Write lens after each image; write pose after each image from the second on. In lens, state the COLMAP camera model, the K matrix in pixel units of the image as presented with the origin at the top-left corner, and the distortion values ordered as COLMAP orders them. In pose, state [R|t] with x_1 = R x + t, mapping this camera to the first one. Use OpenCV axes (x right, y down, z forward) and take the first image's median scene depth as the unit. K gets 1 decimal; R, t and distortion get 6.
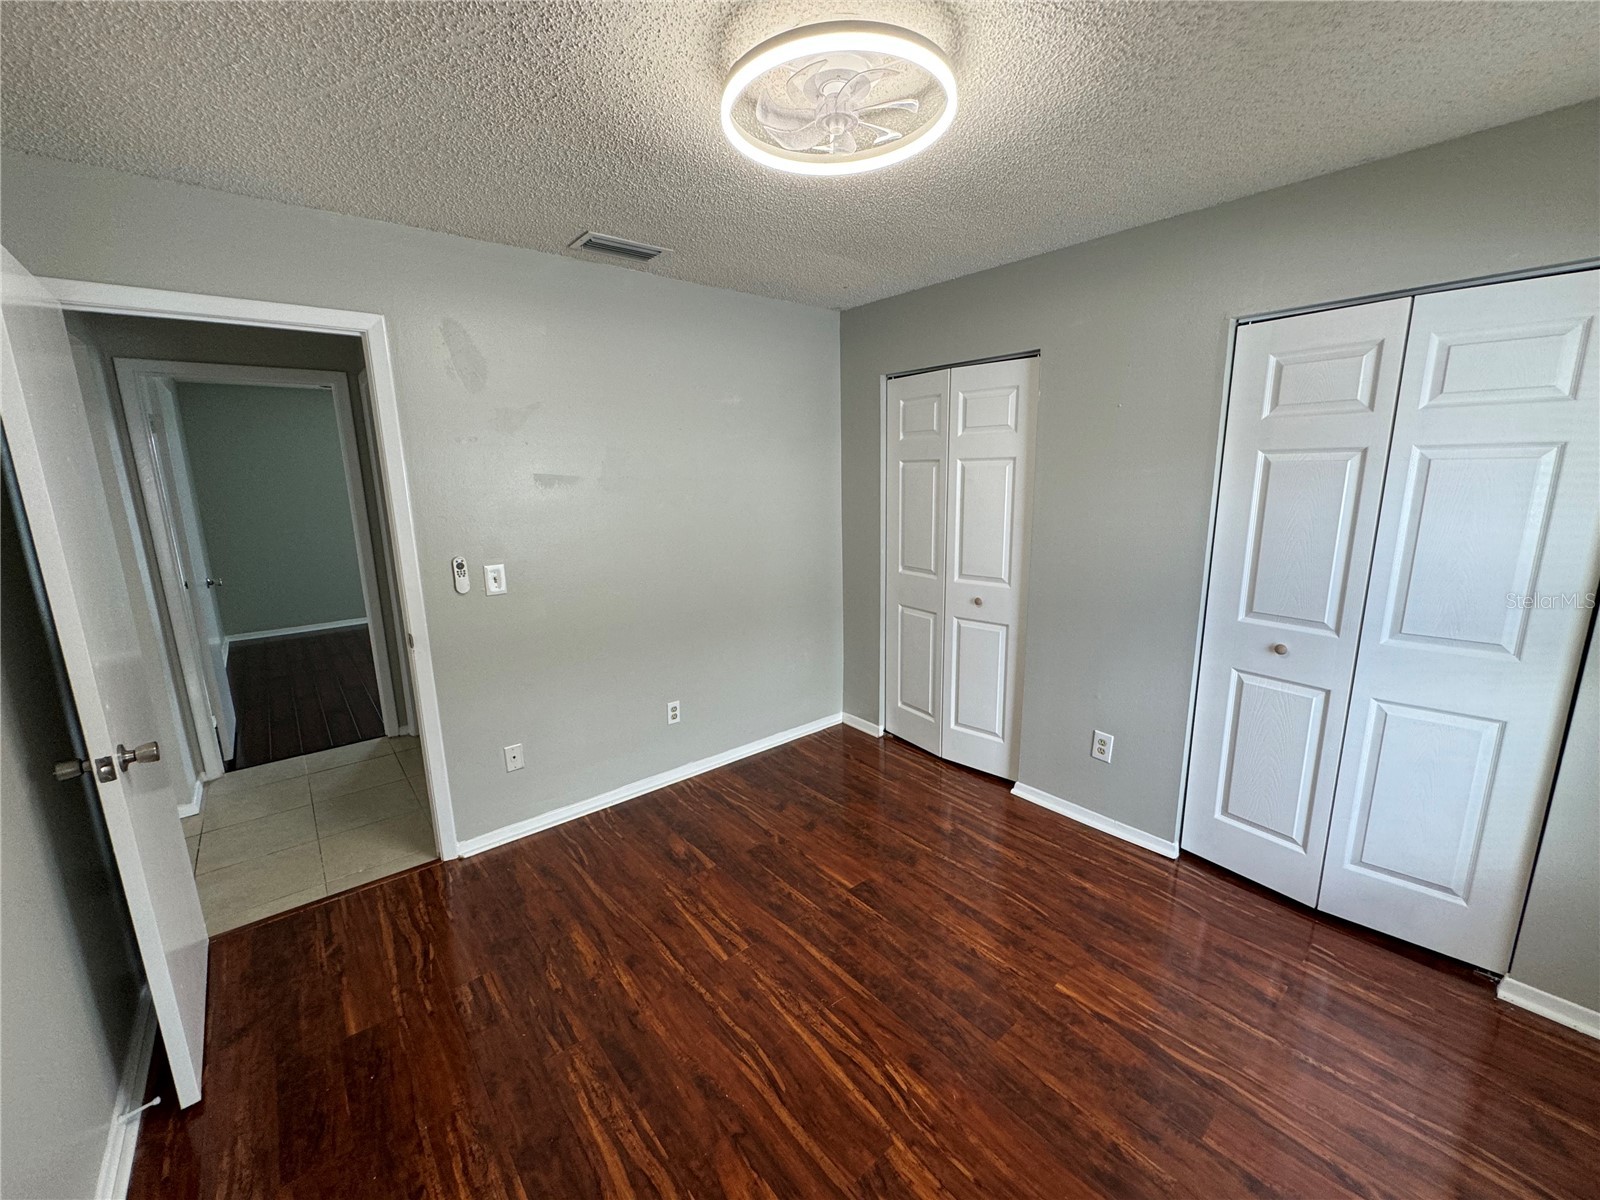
lens RADIAL K [[641.8, 0, 802.4], [0, 641.8, 596.9], [0, 0, 1]] dist [0.000000, -0.000133]
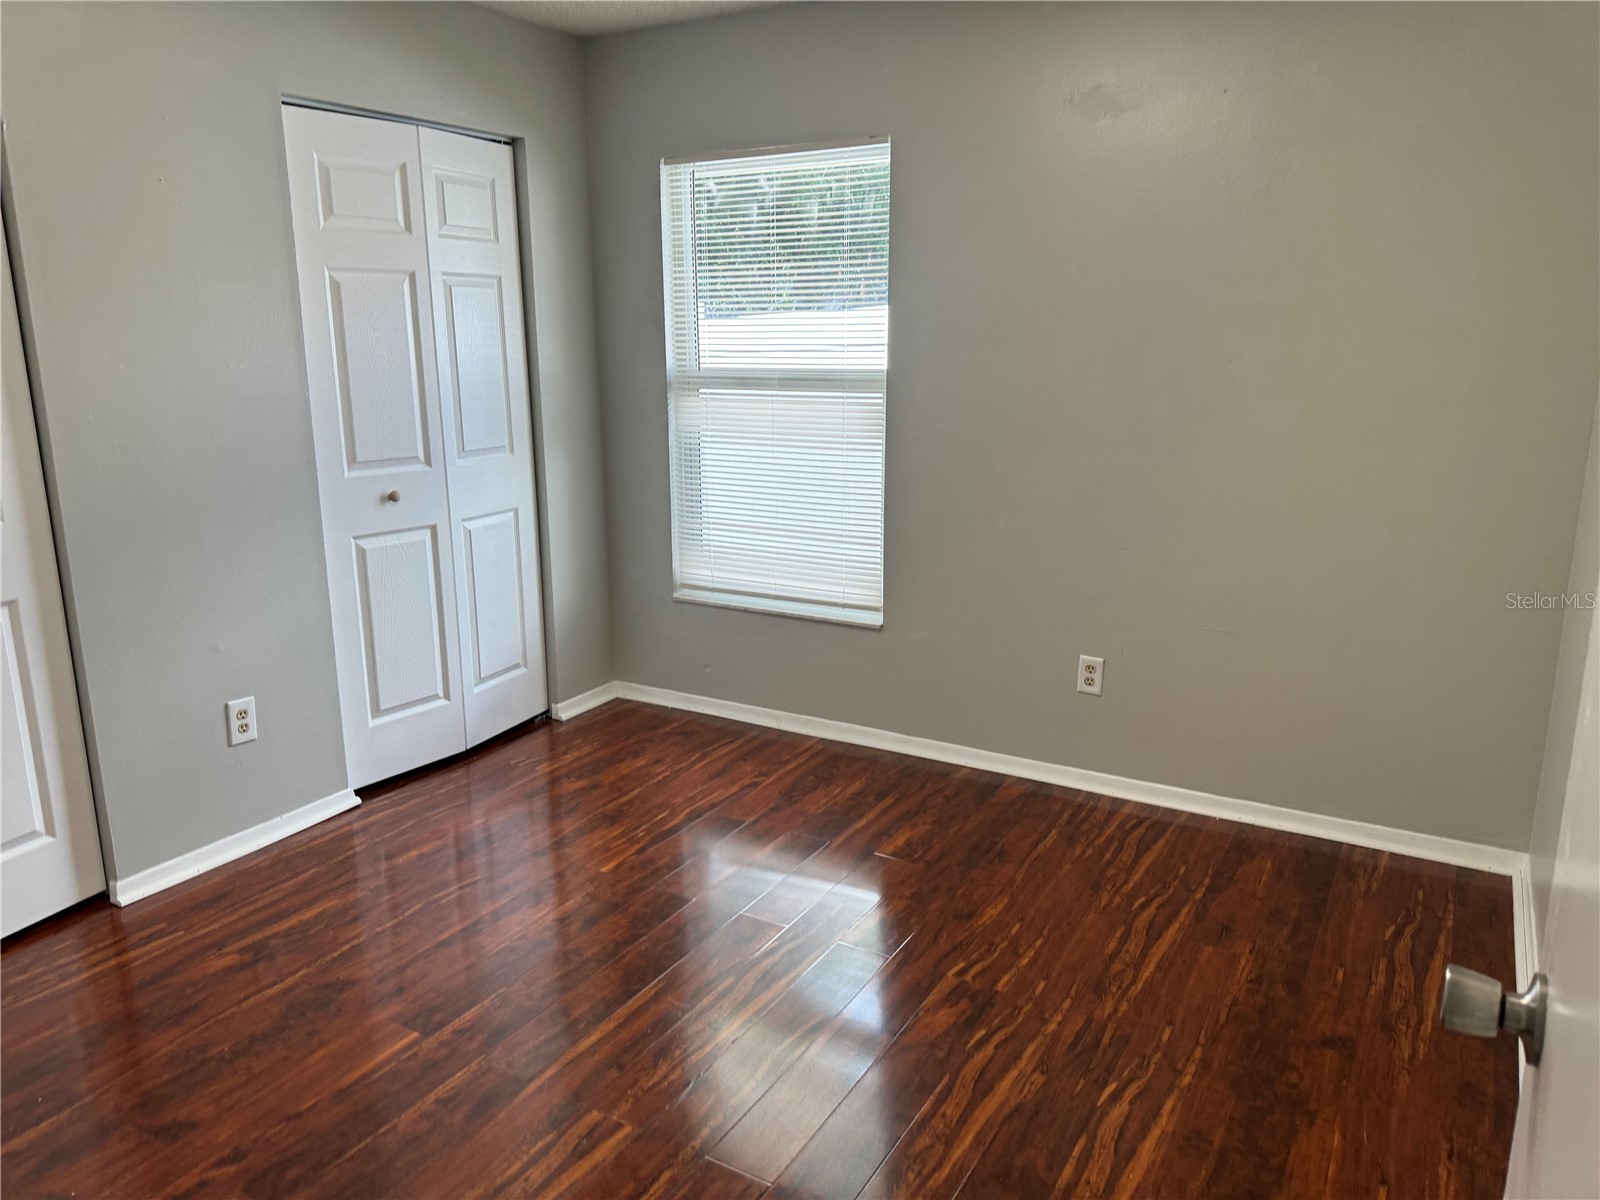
lens RADIAL K [[1130.7, 0, 800.3], [0, 1130.7, 602.7], [0, 0, 1]] dist [0.106797, -0.187196]
pose [[-0.332541, -0.198858, 0.921885, -0.973877], [0.198175, 0.940957, 0.274457, -0.107876], [-0.922032, 0.273963, -0.273499, 0.984315]]
